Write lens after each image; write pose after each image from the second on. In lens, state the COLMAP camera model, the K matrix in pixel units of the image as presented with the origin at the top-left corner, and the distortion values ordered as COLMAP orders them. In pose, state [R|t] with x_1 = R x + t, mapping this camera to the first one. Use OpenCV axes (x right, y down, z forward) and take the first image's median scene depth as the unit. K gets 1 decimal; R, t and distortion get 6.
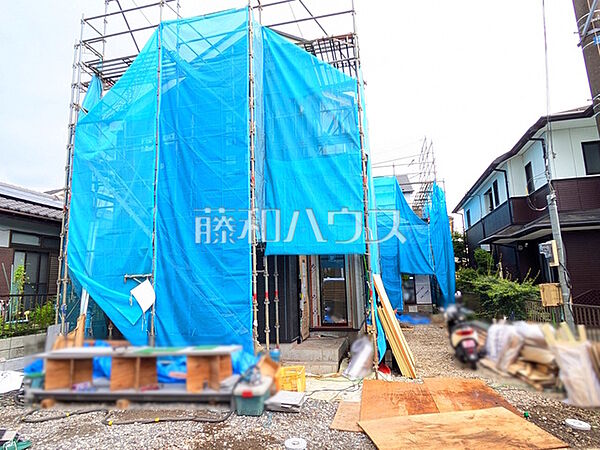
lens RADIAL K [[371.7, 0, 300.0], [0, 371.7, 225.0], [0, 0, 1]] dist [-0.001664, -0.000903]
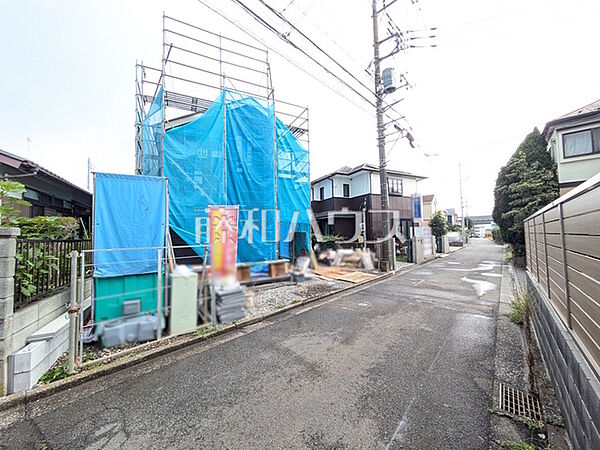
lens RADIAL K [[238.1, 0, 298.9], [0, 238.1, 224.1], [0, 0, 1]] dist [0.002314, 0.000326]
pose [[0.762565, 0.046577, 0.645232, -0.878898], [-0.108354, 0.992511, 0.056412, -0.001404], [-0.637772, -0.112931, 0.761901, -0.182793]]
